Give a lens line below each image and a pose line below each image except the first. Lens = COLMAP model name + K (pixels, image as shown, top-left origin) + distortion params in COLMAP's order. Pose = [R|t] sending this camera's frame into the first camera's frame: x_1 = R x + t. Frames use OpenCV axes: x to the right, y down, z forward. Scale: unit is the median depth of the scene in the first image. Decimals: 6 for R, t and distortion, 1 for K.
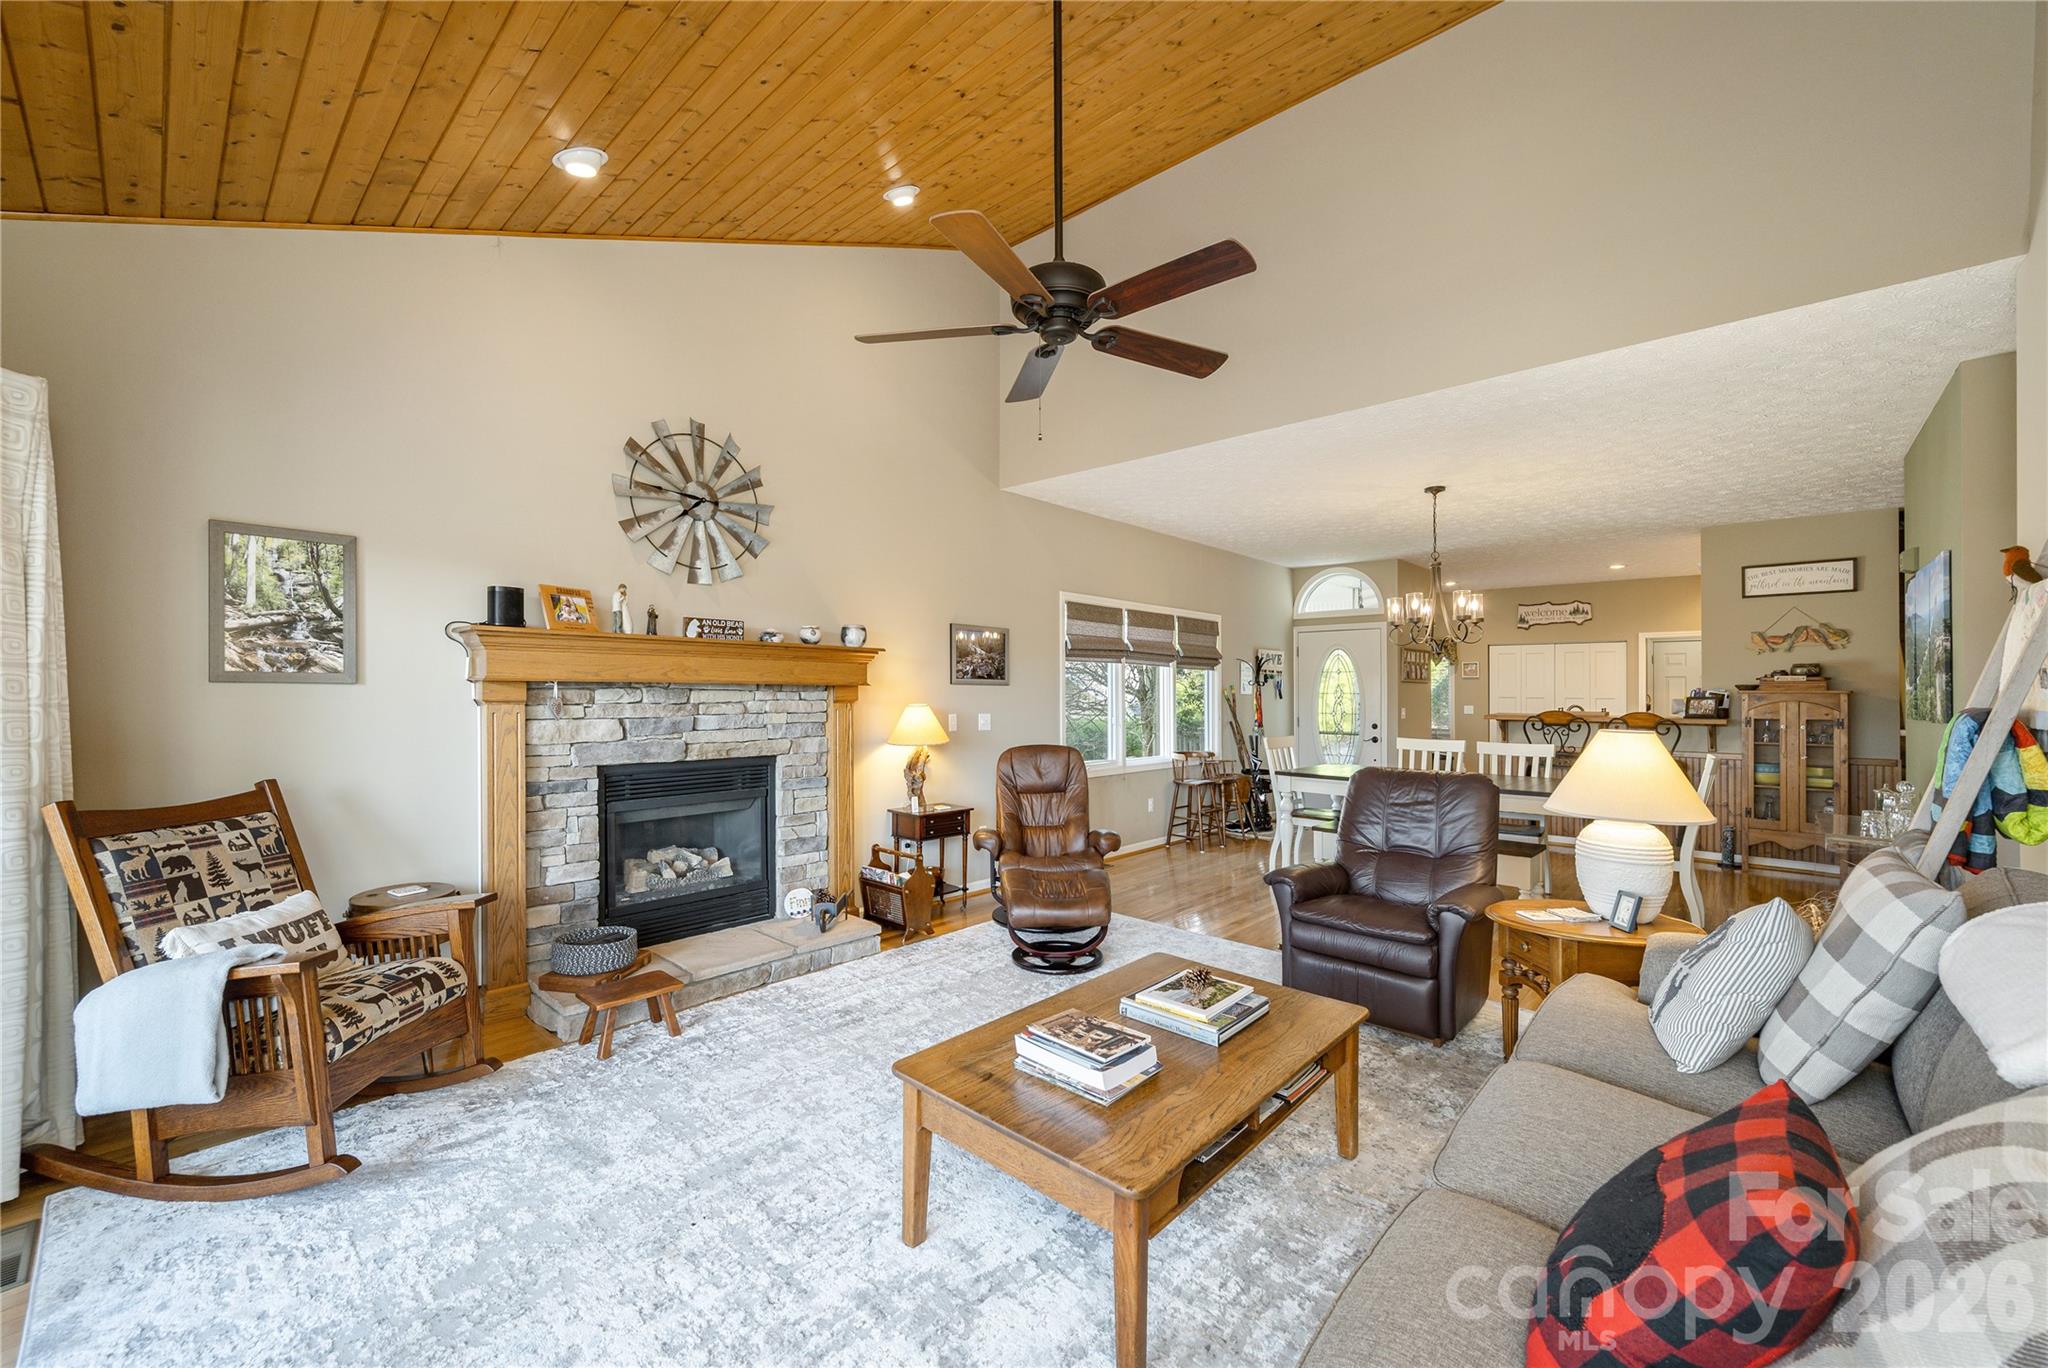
lens RADIAL K [[829.2, 0, 1060.4], [0, 829.2, 684.3], [0, 0, 1]] dist [-0.001744, 0.002004]
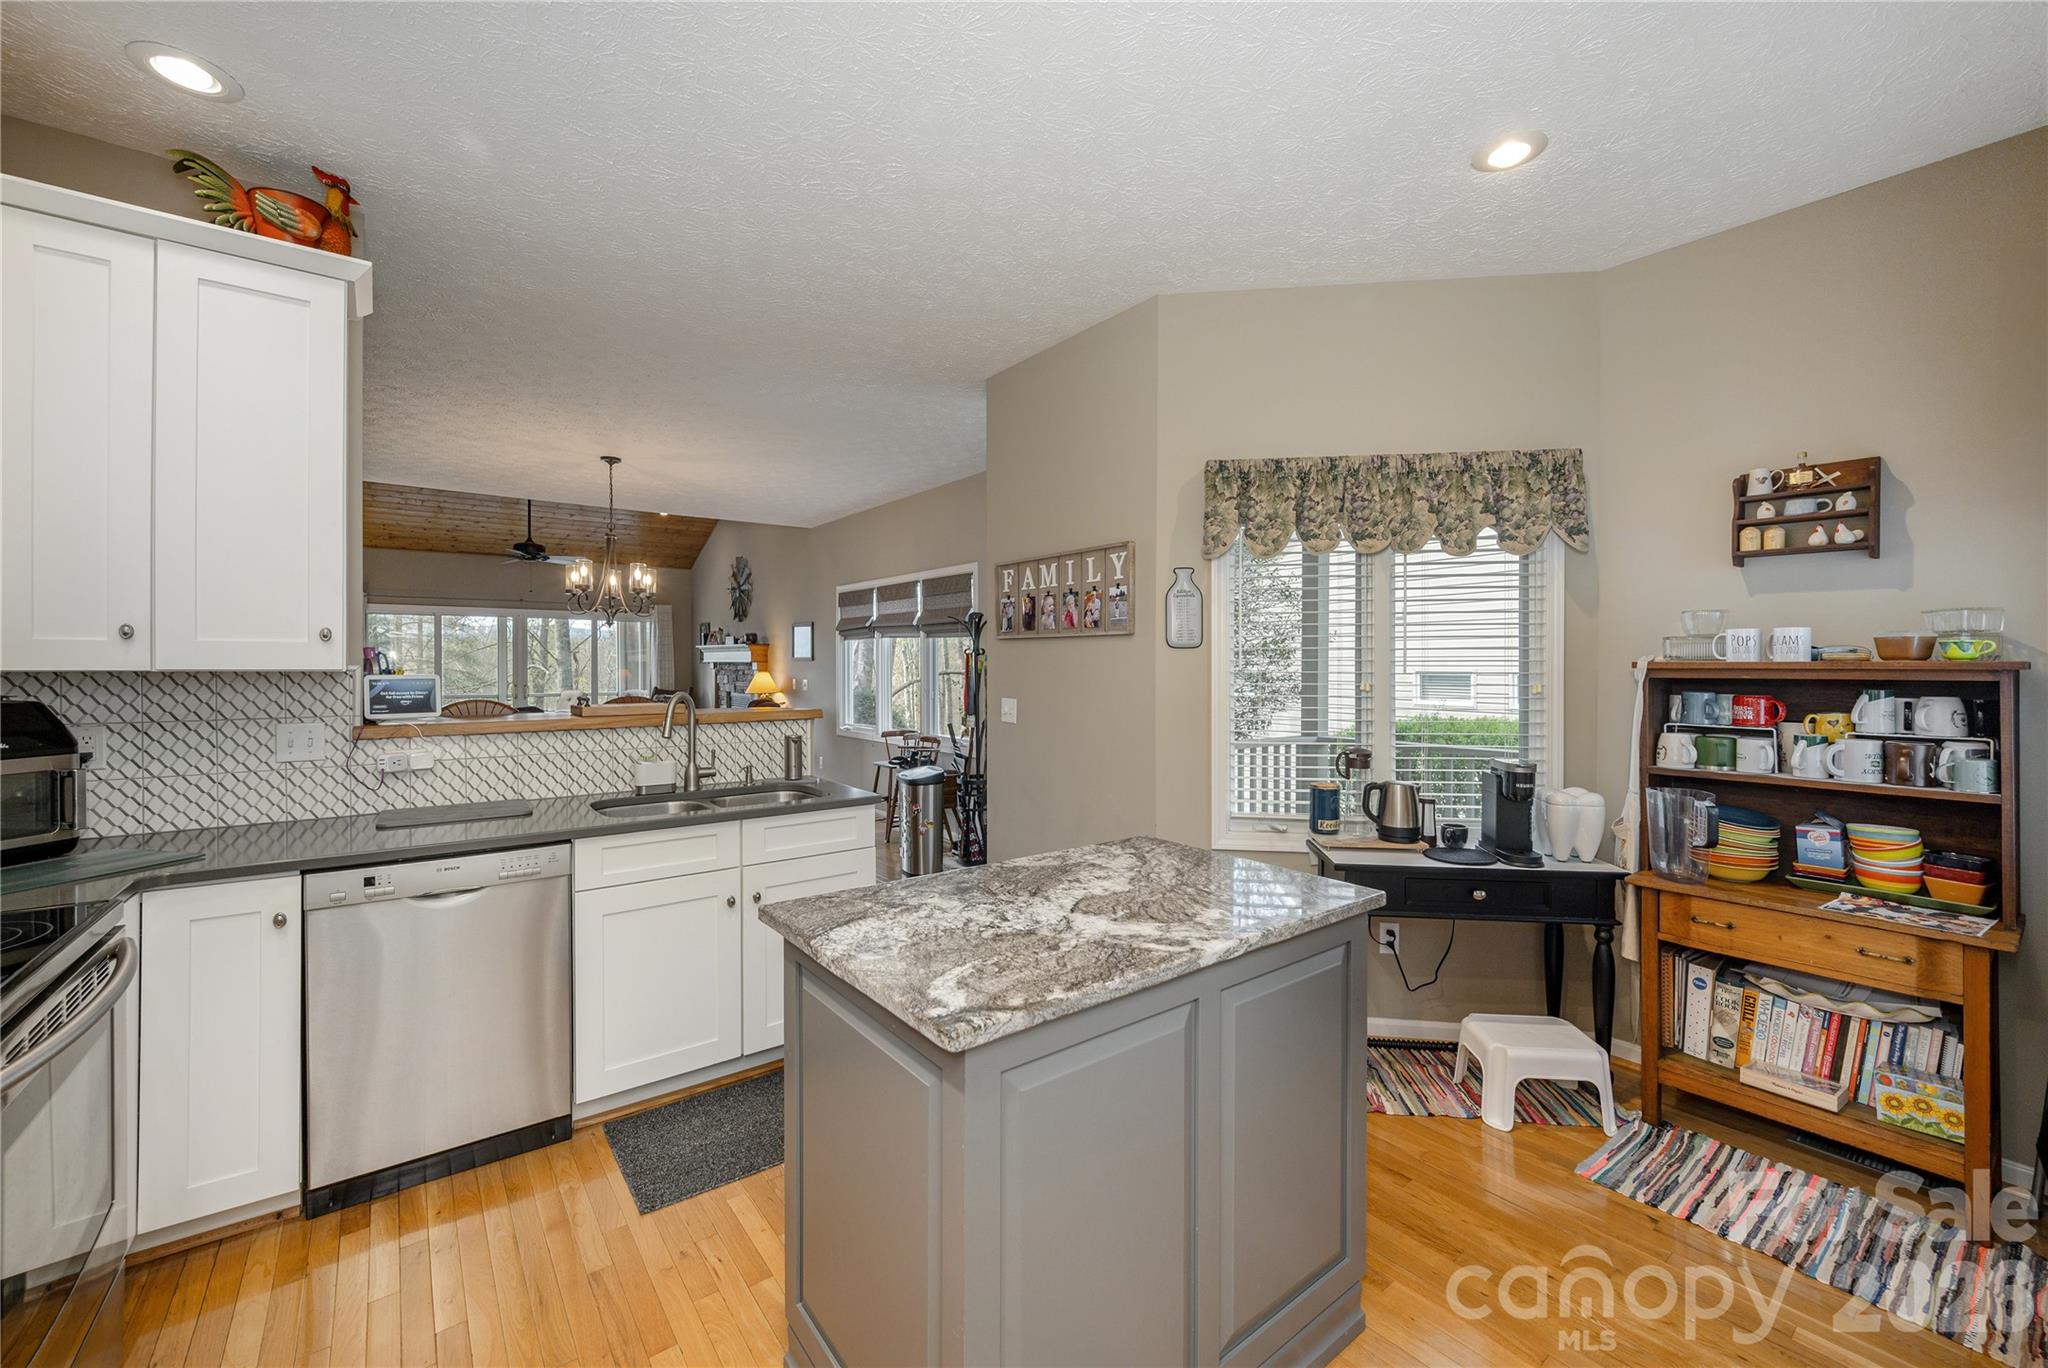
lens RADIAL K [[829.2, 0, 1029.3], [0, 829.2, 668.5], [0, 0, 1]] dist [-0.001744, 0.002004]
pose [[-0.224467, 0.003519, -0.974475, 1.811148], [0.004598, 0.999986, 0.002552, 0.024630], [0.974471, -0.003907, -0.224480, 2.362116]]
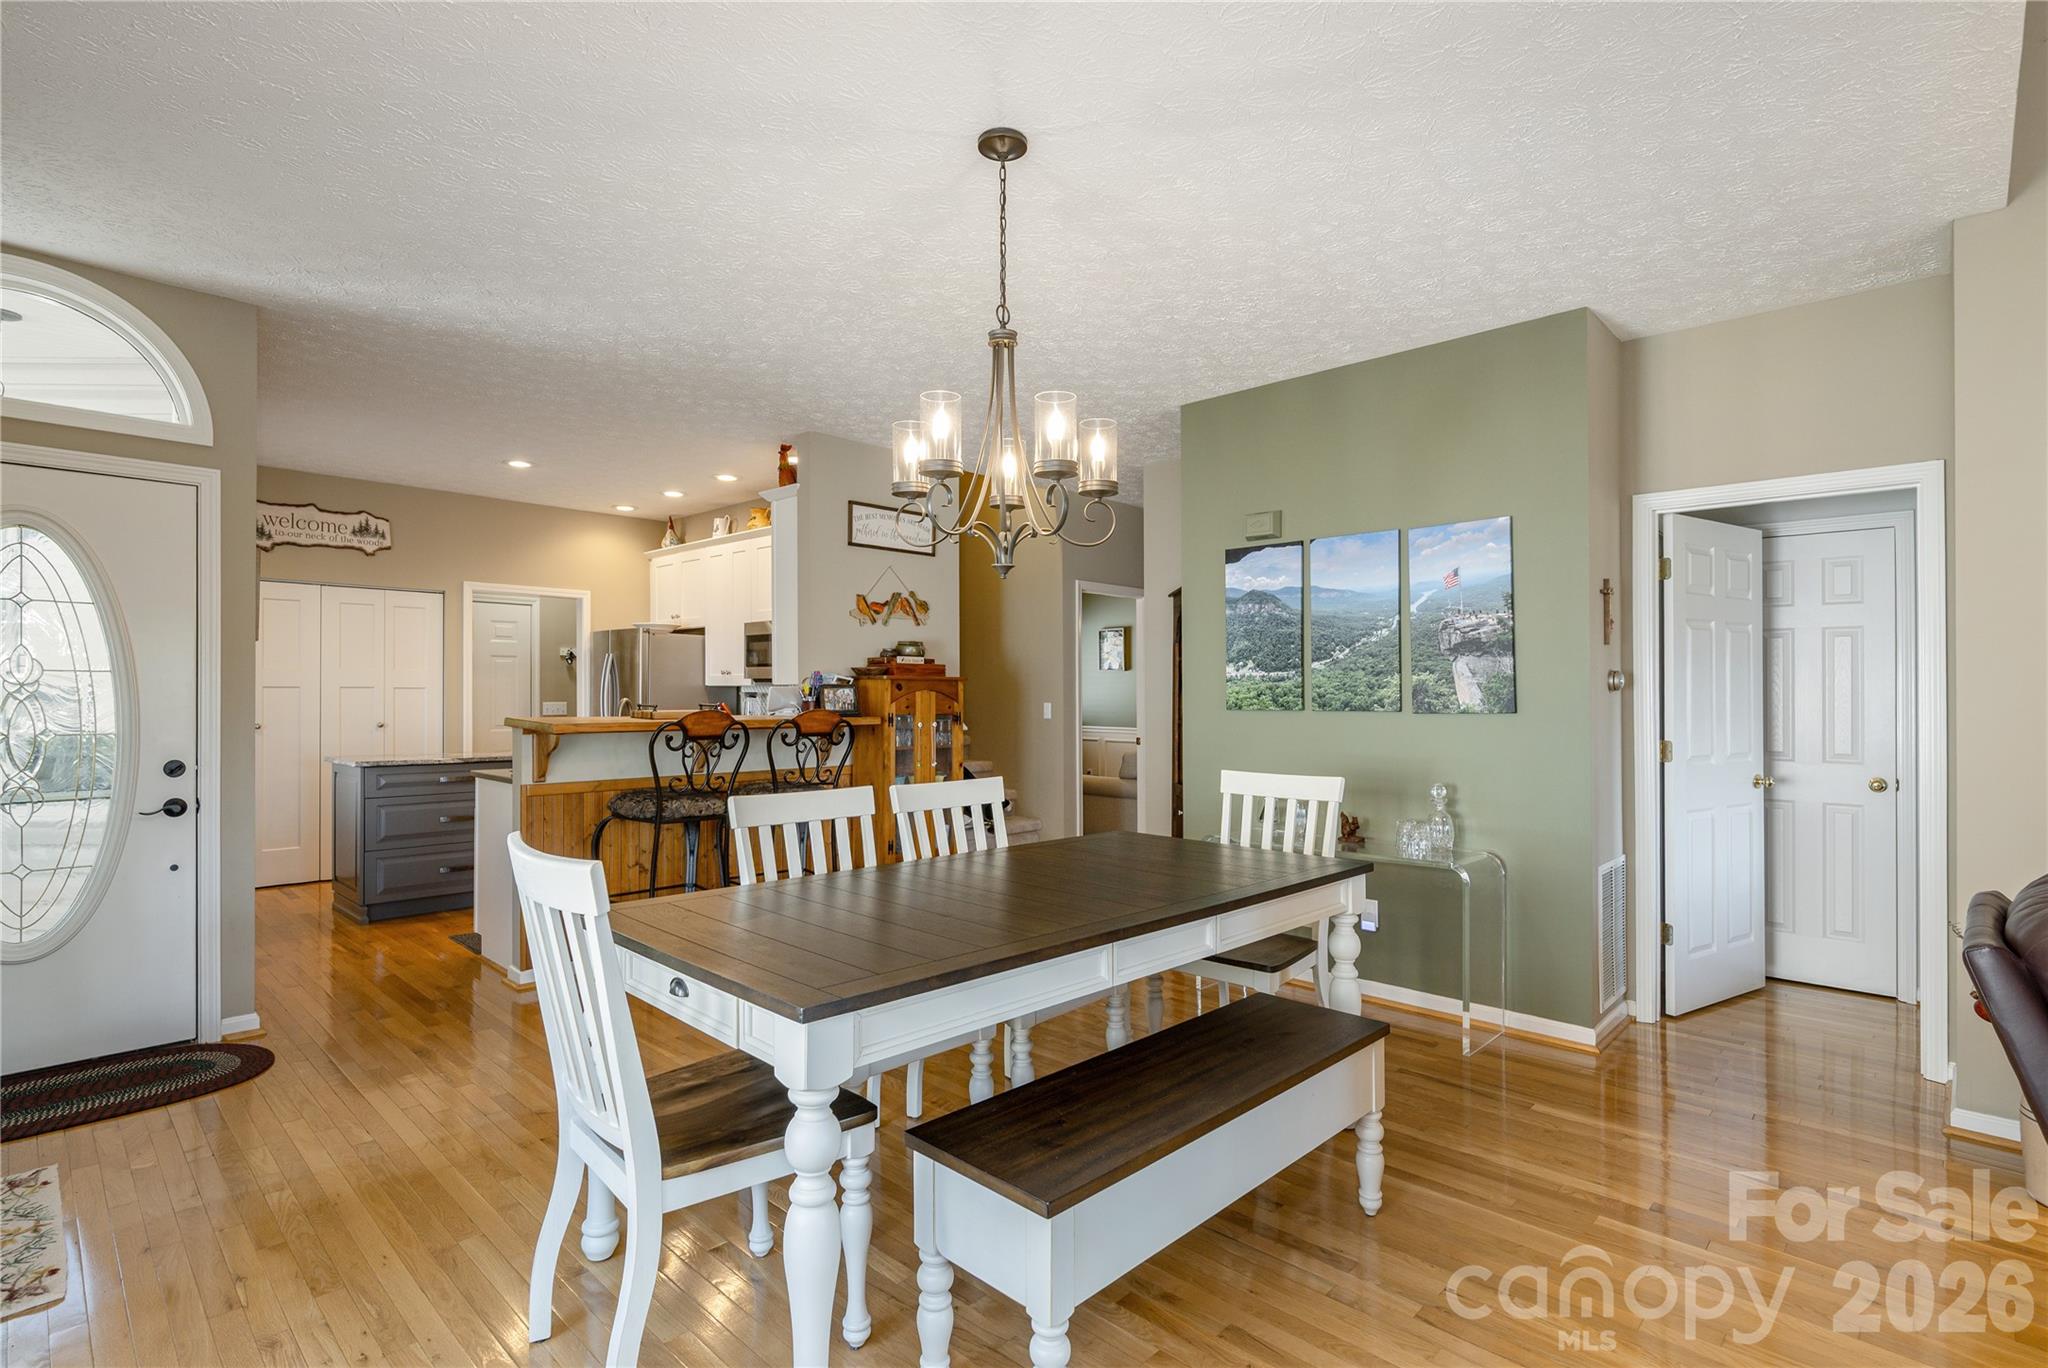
lens RADIAL K [[1006.2, 0, 1033.5], [0, 1006.2, 697.2], [0, 0, 1]] dist [-0.005113, 0.001249]
pose [[0.079700, -0.009961, 0.996769, -0.035180], [-0.014118, 0.999838, 0.011120, 0.022845], [-0.996719, -0.014959, 0.079547, 1.289600]]
